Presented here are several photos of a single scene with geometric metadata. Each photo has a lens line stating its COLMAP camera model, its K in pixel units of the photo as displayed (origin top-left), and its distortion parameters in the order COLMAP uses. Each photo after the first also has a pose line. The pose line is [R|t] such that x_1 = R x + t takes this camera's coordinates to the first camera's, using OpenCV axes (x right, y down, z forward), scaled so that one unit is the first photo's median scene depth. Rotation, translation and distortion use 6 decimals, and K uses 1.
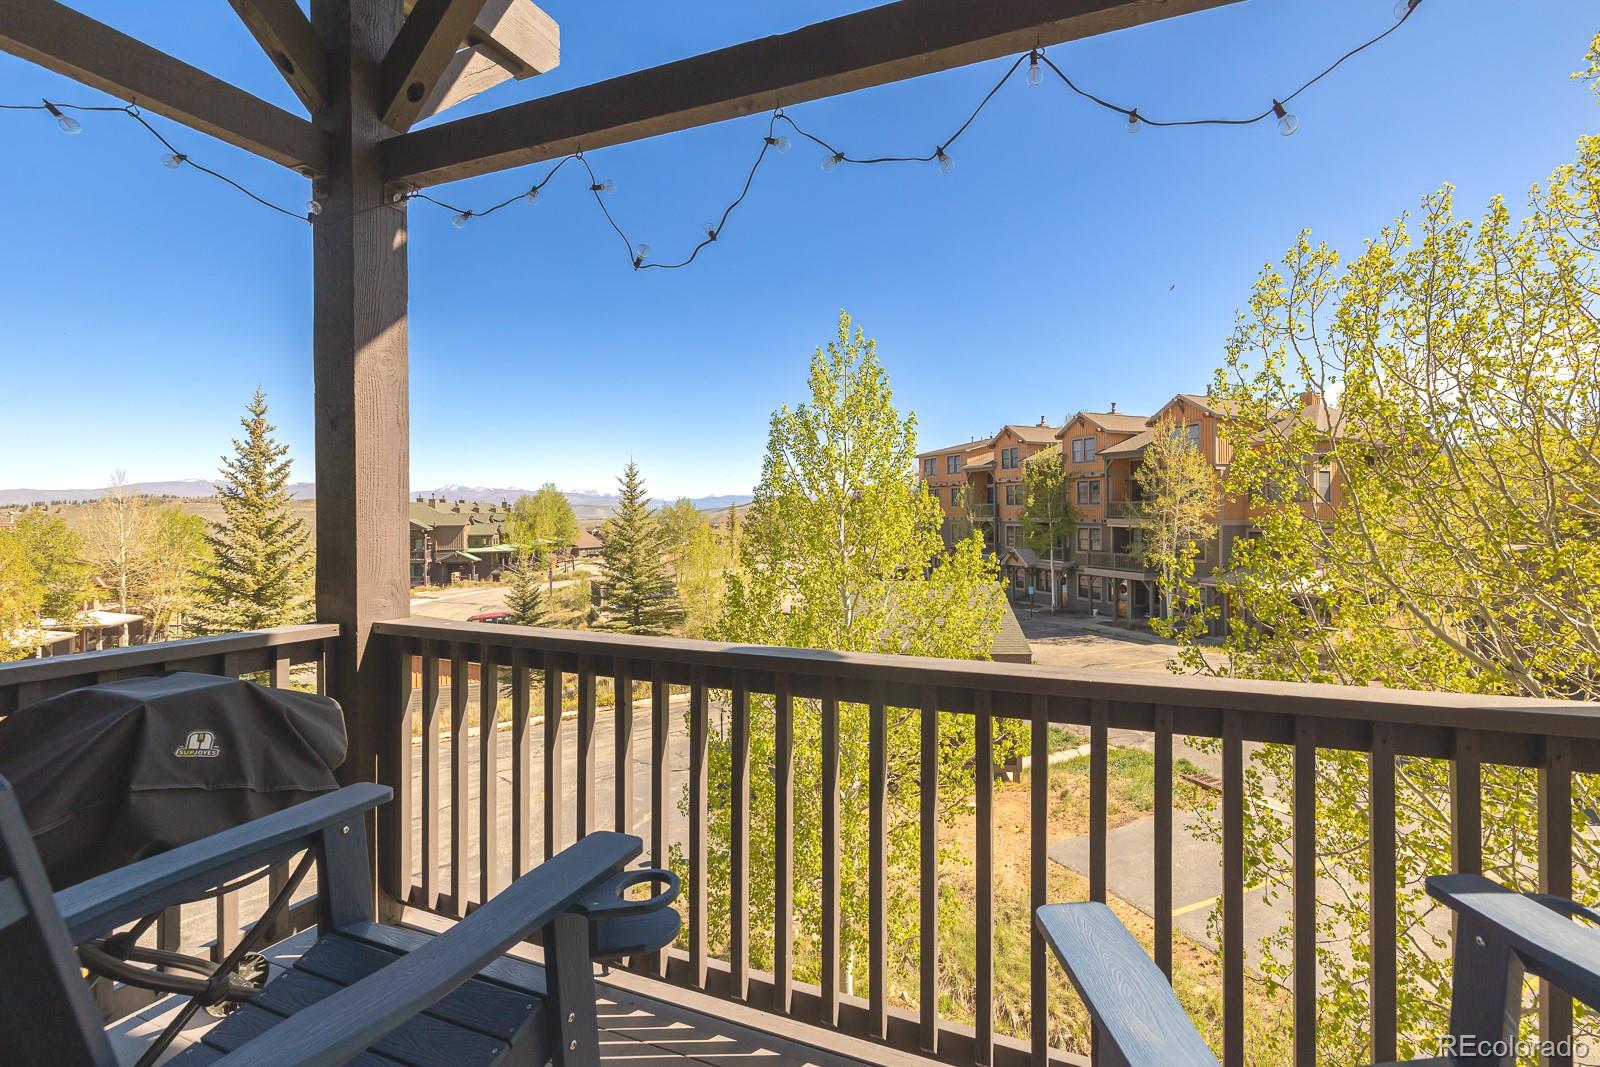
lens RADIAL K [[638.3, 0, 803.5], [0, 638.3, 513.0], [0, 0, 1]] dist [0.002321, 0.000252]
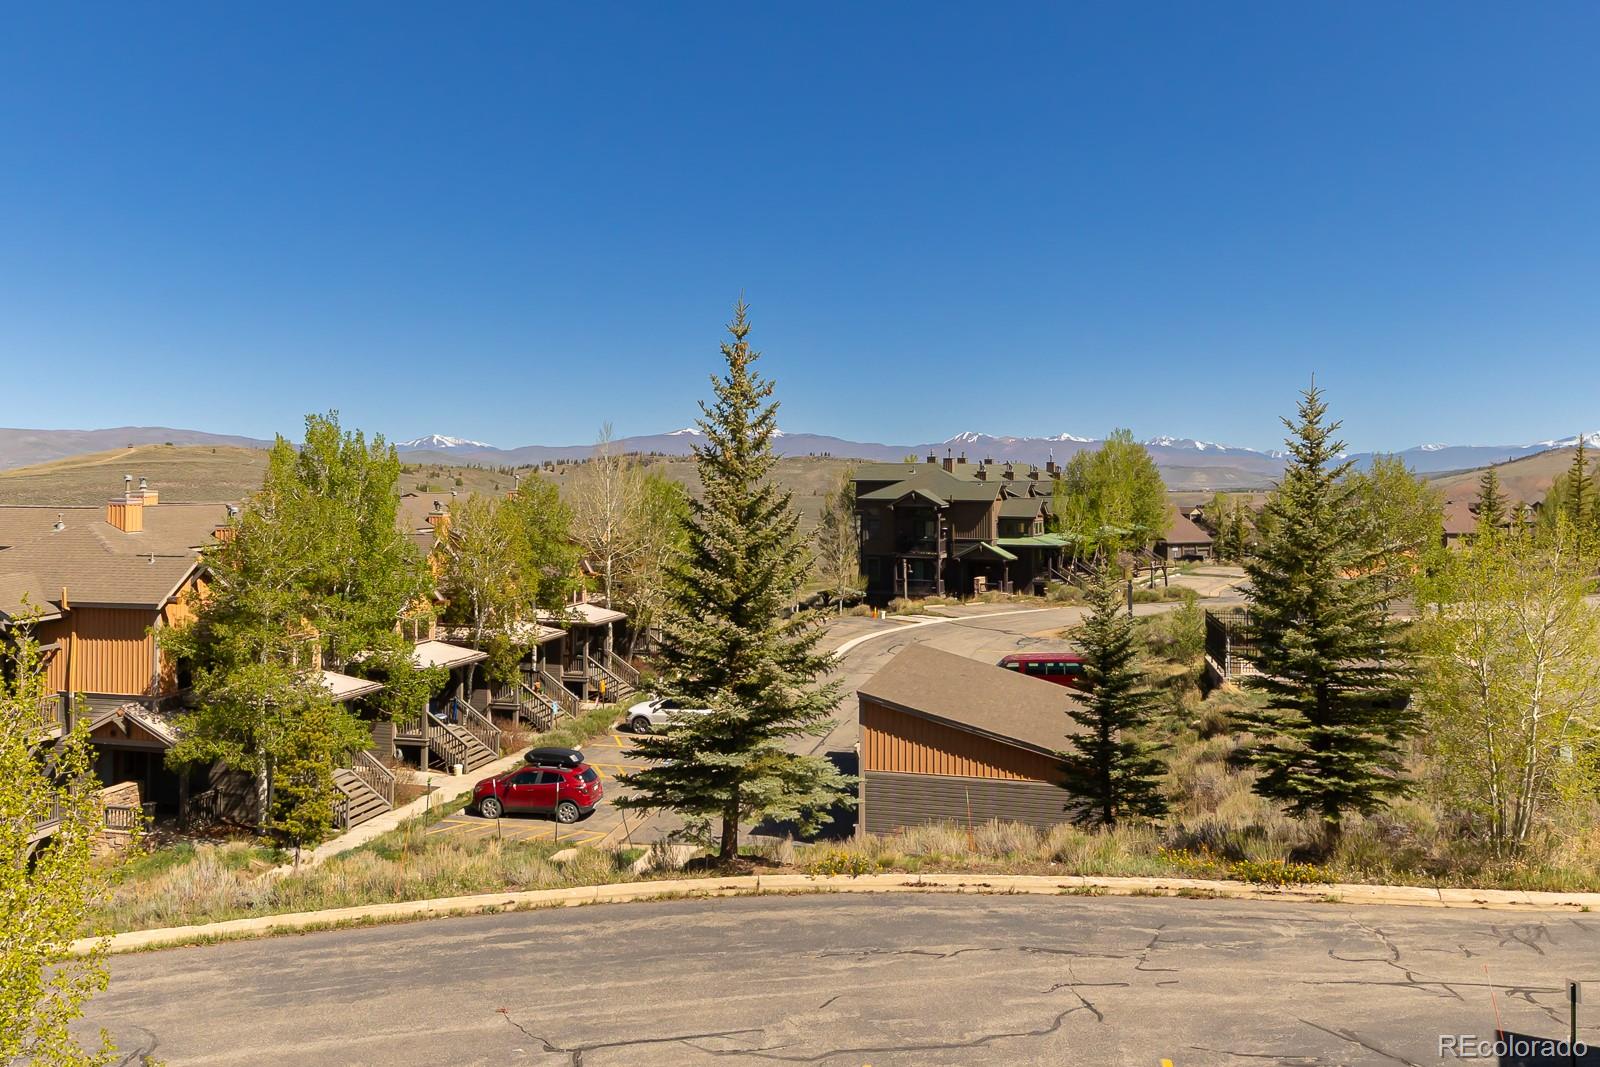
lens RADIAL K [[695.0, 0, 795.9], [0, 695.0, 515.0], [0, 0, 1]] dist [0.001361, 0.000328]
pose [[0.799957, 0.067920, -0.596201, -0.356928], [-0.011227, 0.995094, 0.098298, -0.039598], [0.599952, -0.071941, 0.796795, 0.439459]]
